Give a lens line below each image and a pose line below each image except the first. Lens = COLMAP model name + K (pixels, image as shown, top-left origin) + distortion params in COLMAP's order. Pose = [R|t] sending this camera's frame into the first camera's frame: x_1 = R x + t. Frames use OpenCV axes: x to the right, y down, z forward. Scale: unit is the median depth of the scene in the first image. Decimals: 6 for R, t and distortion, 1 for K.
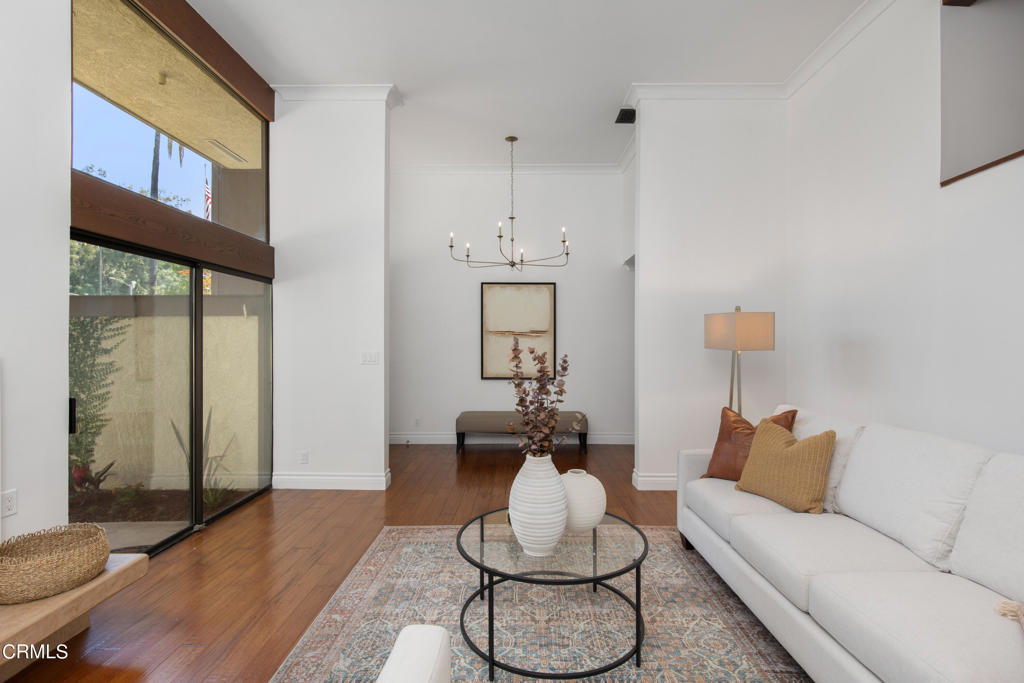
lens RADIAL K [[482.1, 0, 509.6], [0, 482.1, 339.4], [0, 0, 1]] dist [-0.002013, -0.001516]
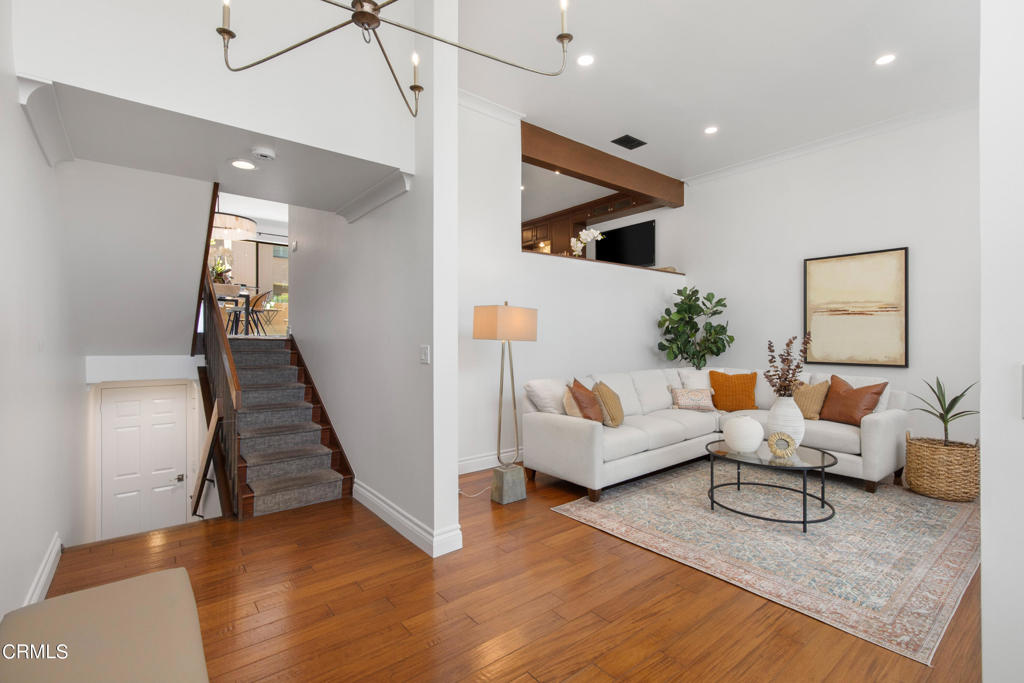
lens RADIAL K [[468.9, 0, 515.2], [0, 468.9, 342.3], [0, 0, 1]] dist [0.005790, 0.000012]
pose [[-0.650321, -0.006164, 0.759634, -0.420036], [-0.002662, 0.999979, 0.005836, 0.022039], [-0.759655, 0.001773, -0.650324, 2.000609]]
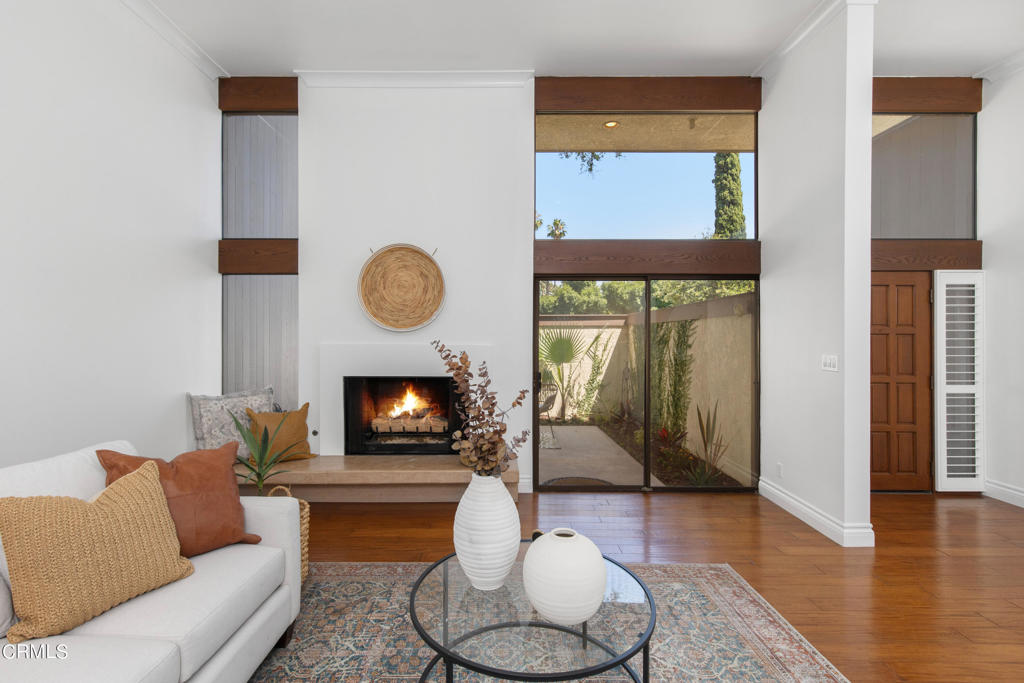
lens RADIAL K [[468.9, 0, 506.3], [0, 468.9, 333.6], [0, 0, 1]] dist [0.005790, 0.000012]
pose [[0.027244, -0.001722, -0.999627, 0.640653], [0.002421, 0.999996, -0.001657, -0.012863], [0.999626, -0.002375, 0.027248, 0.698758]]
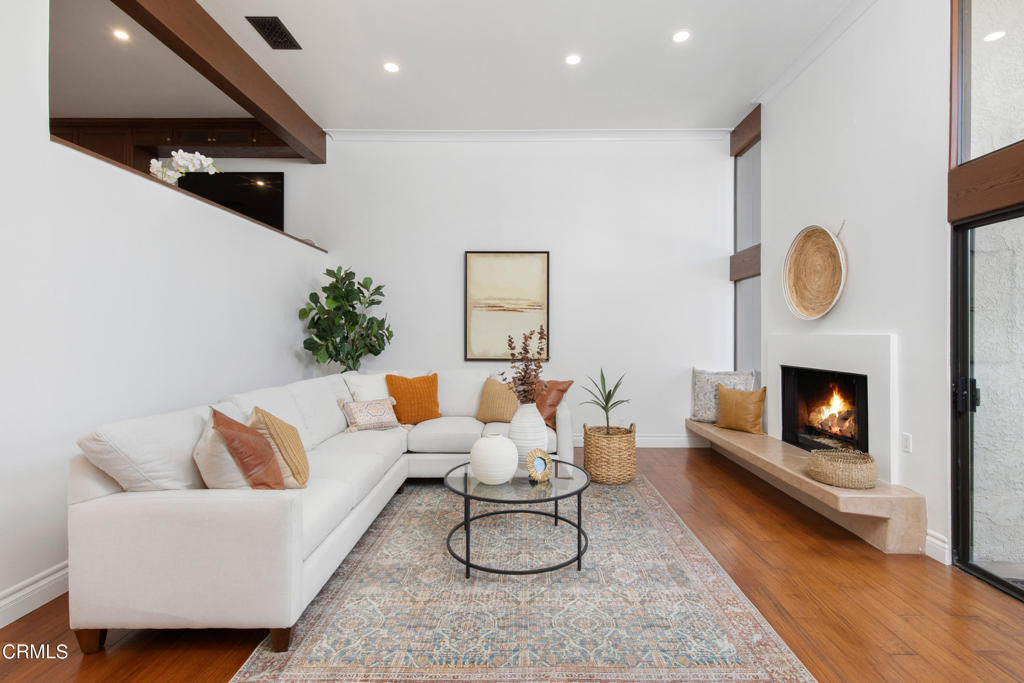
lens RADIAL K [[468.9, 0, 524.9], [0, 468.9, 334.0], [0, 0, 1]] dist [0.005790, 0.000012]
pose [[-0.999653, -0.002671, -0.026206, 0.075208], [-0.002432, 0.999955, -0.009134, 0.028719], [0.026229, -0.009067, -0.999615, 1.684497]]
